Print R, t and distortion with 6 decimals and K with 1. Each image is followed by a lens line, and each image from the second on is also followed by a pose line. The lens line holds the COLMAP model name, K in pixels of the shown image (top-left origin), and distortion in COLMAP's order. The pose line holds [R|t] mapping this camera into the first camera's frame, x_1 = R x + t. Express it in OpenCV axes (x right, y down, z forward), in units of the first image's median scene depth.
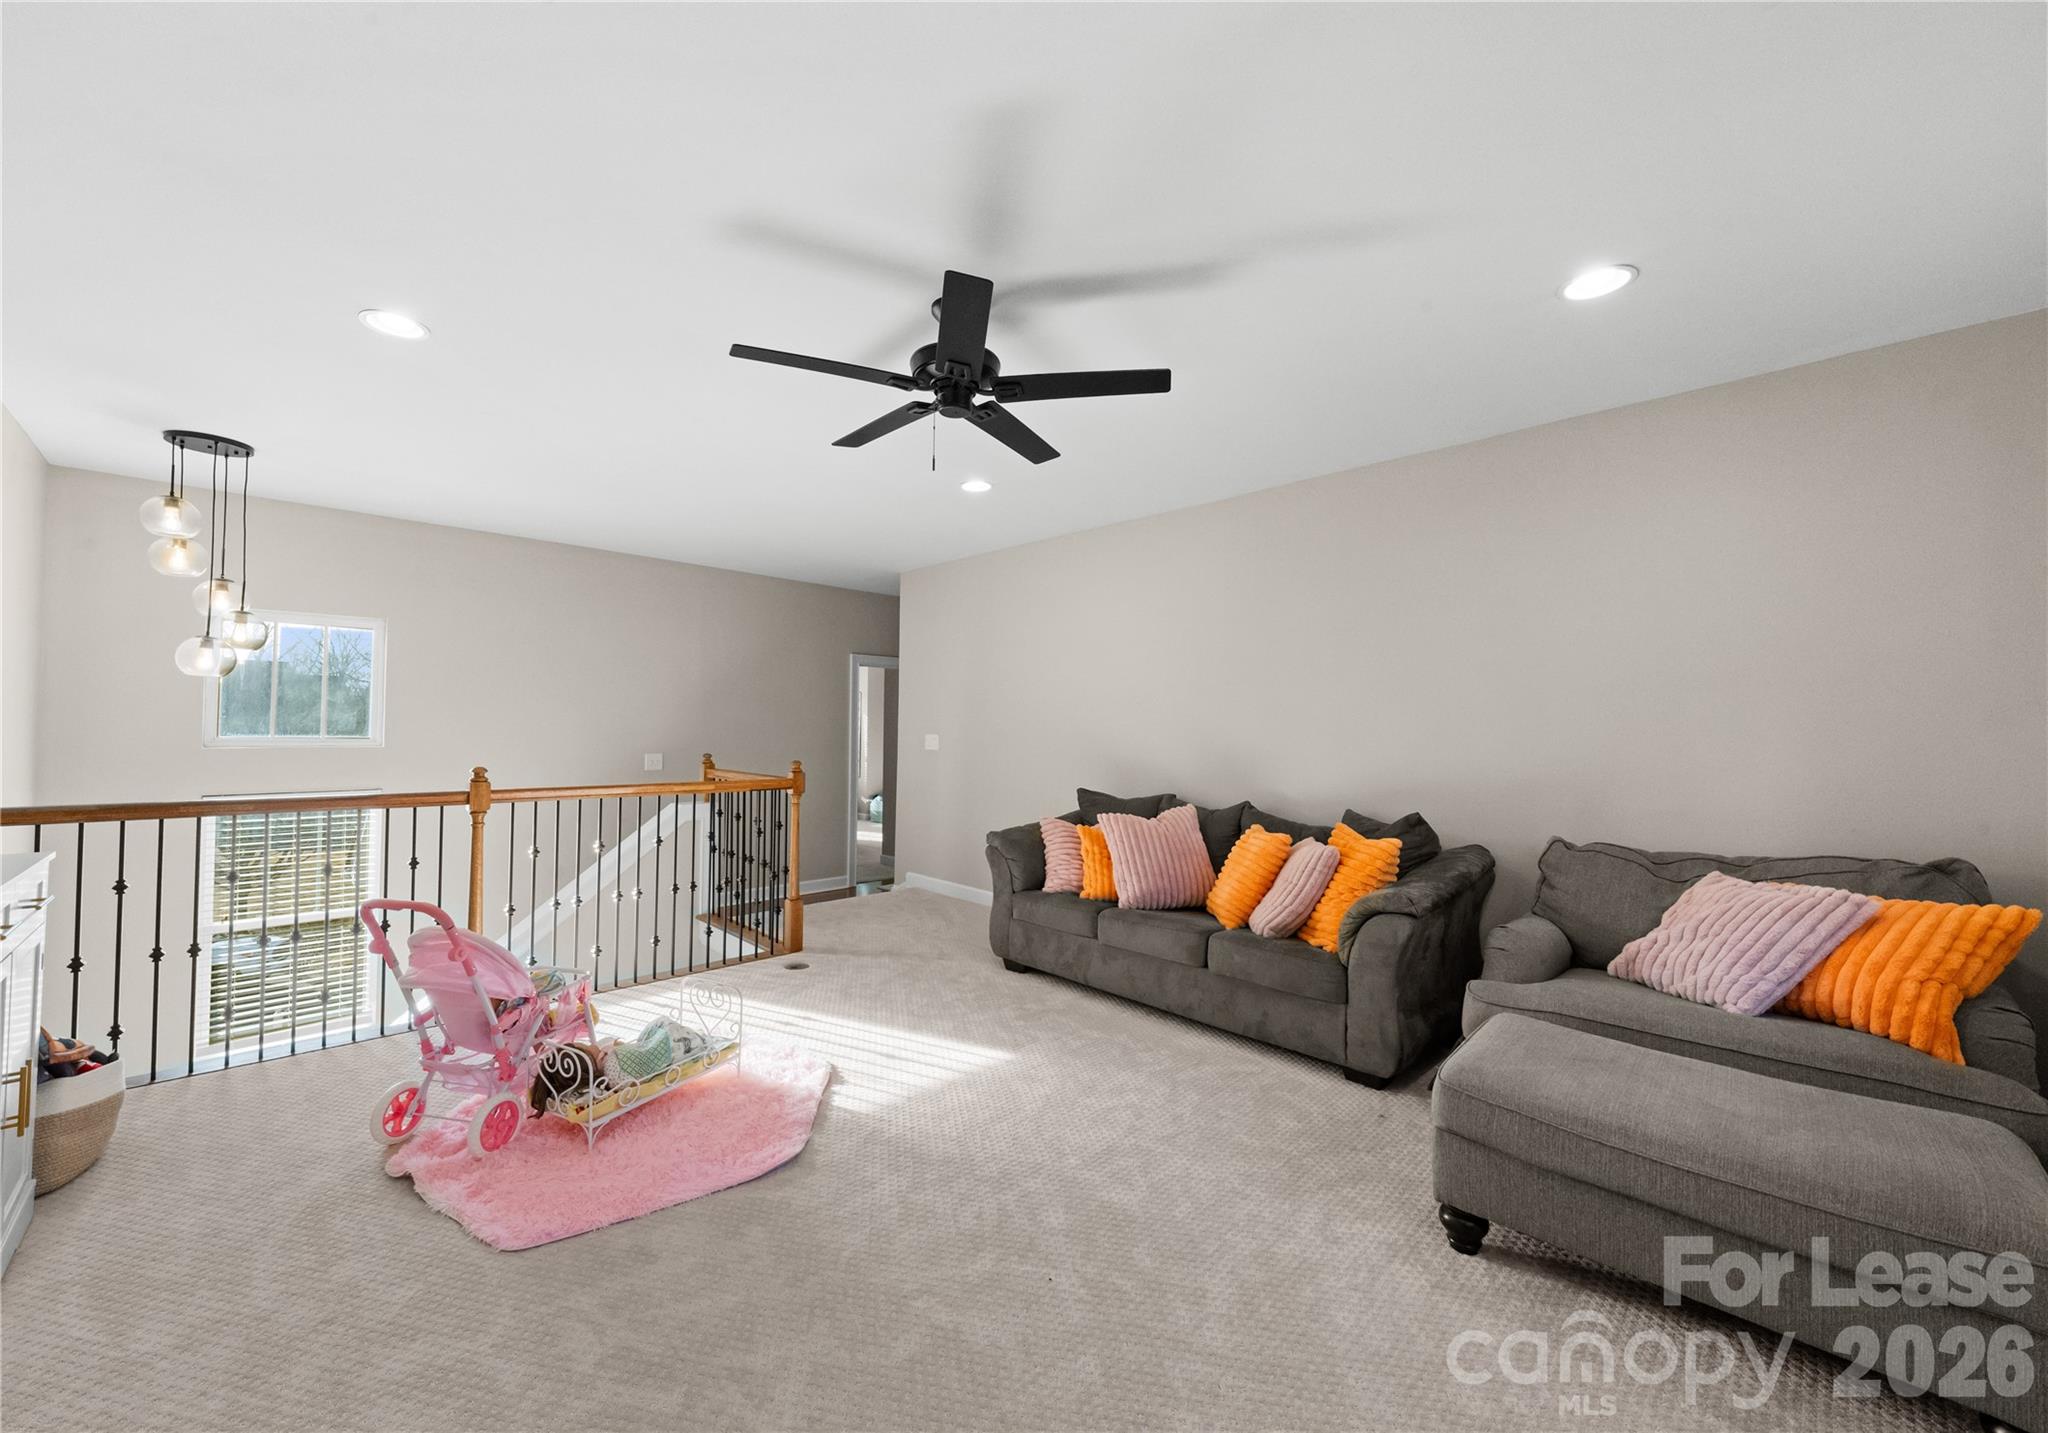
lens RADIAL K [[746.4, 0, 1024.5], [0, 746.4, 712.2], [0, 0, 1]] dist [0.002409, 0.000265]
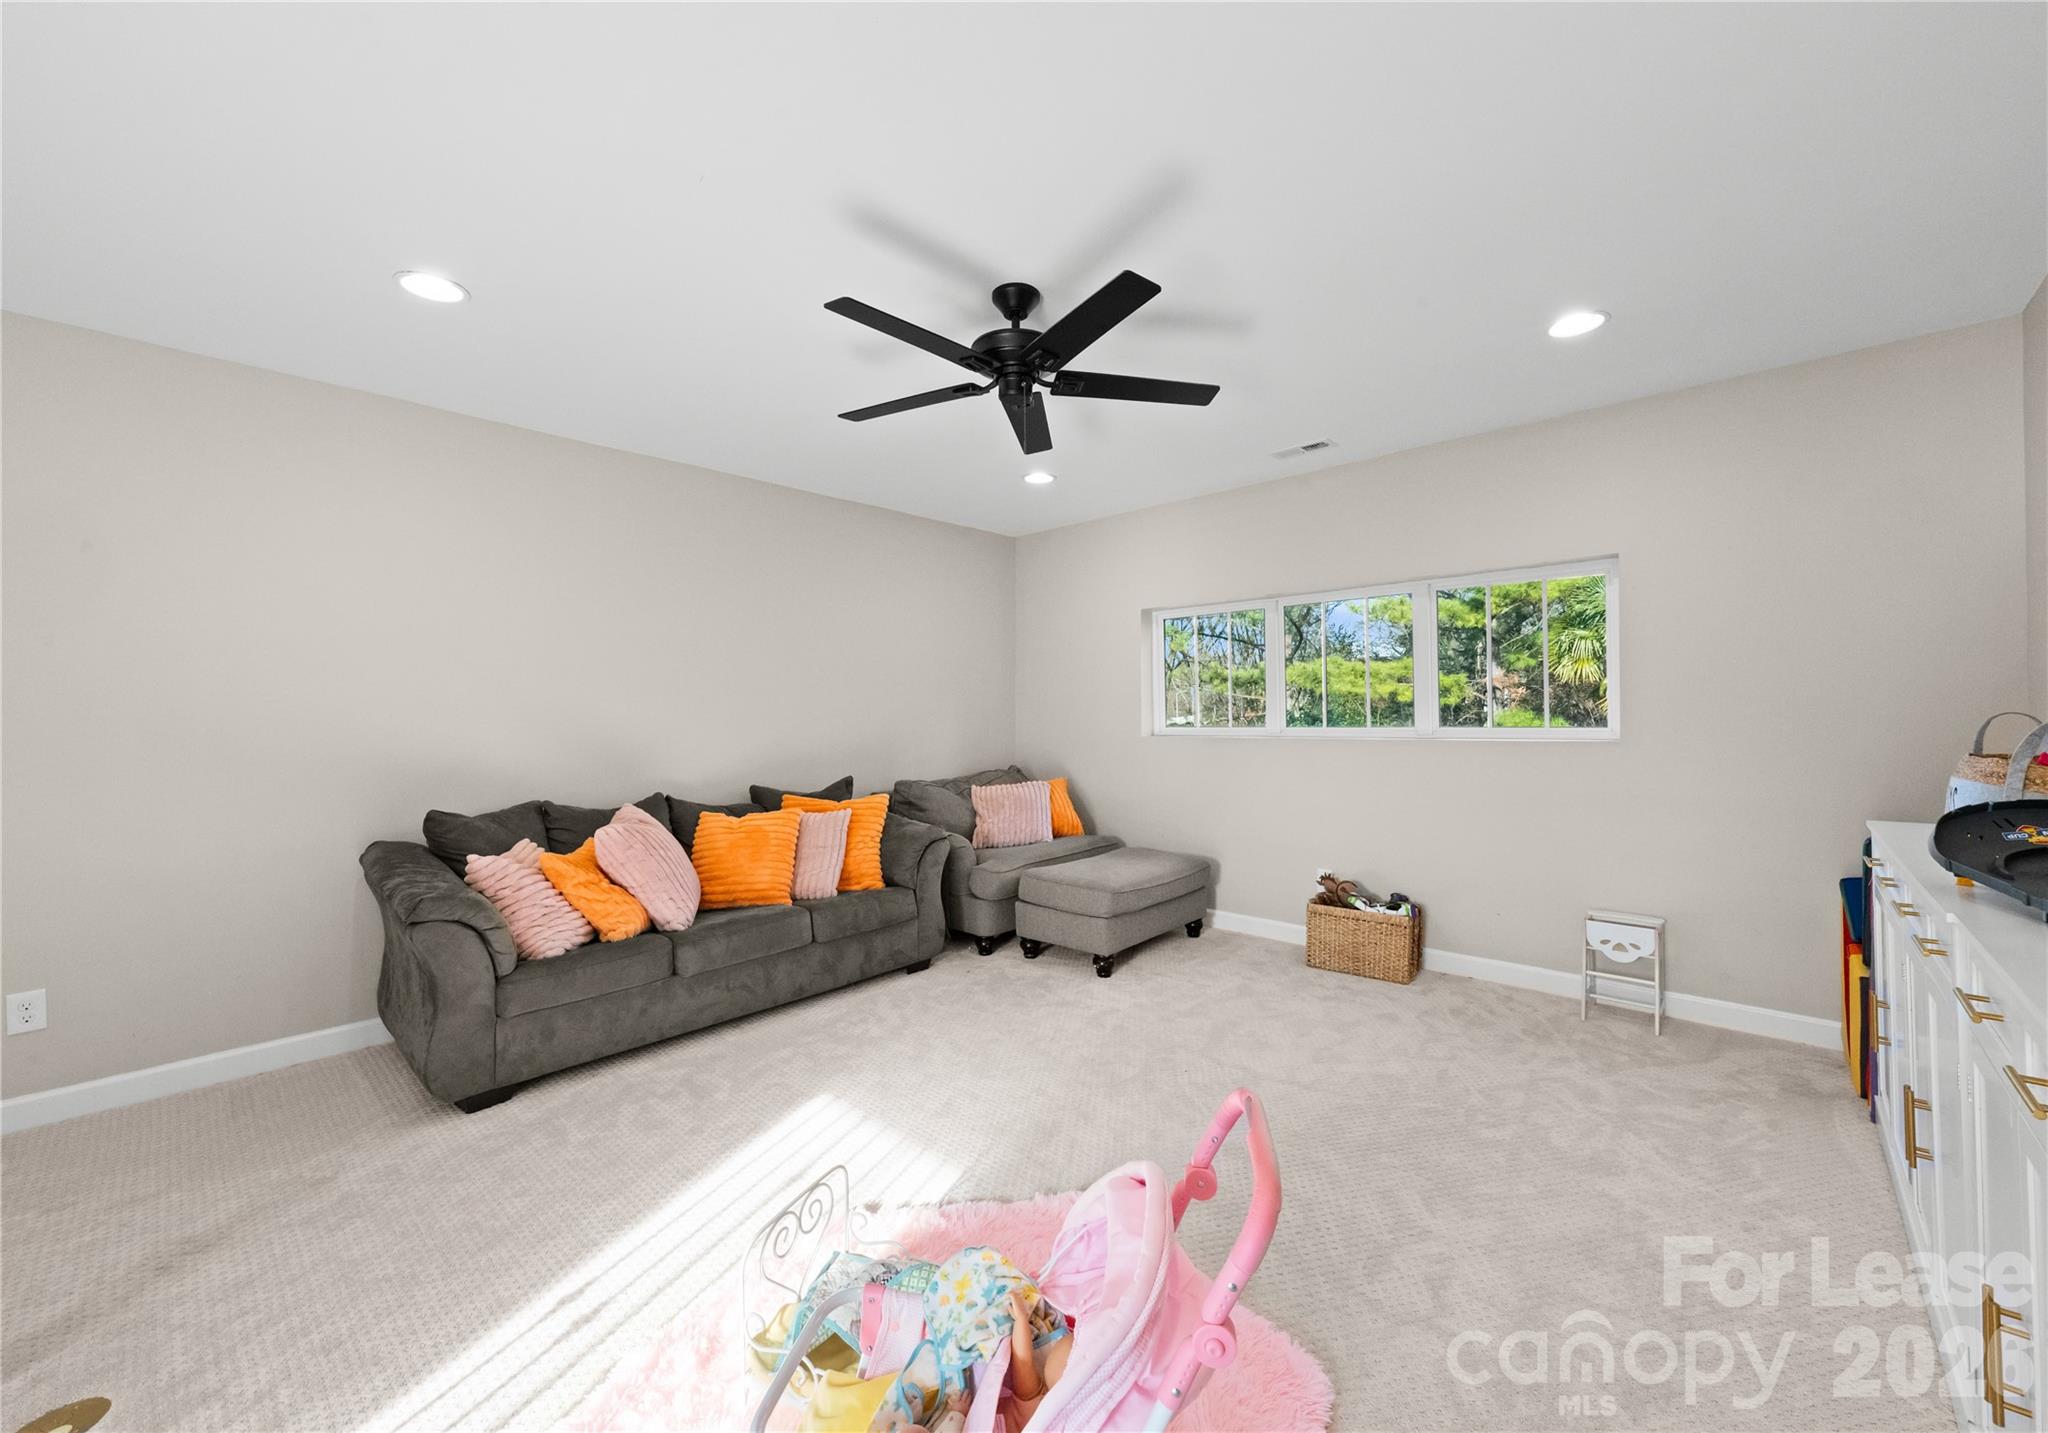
lens RADIAL K [[746.4, 0, 1024.5], [0, 746.4, 712.2], [0, 0, 1]] dist [0.002409, 0.000265]
pose [[0.006503, -0.011035, 0.999918, -0.774885], [-0.021044, 0.999716, 0.011170, 0.003013], [-0.999757, -0.021115, 0.006269, 0.686286]]
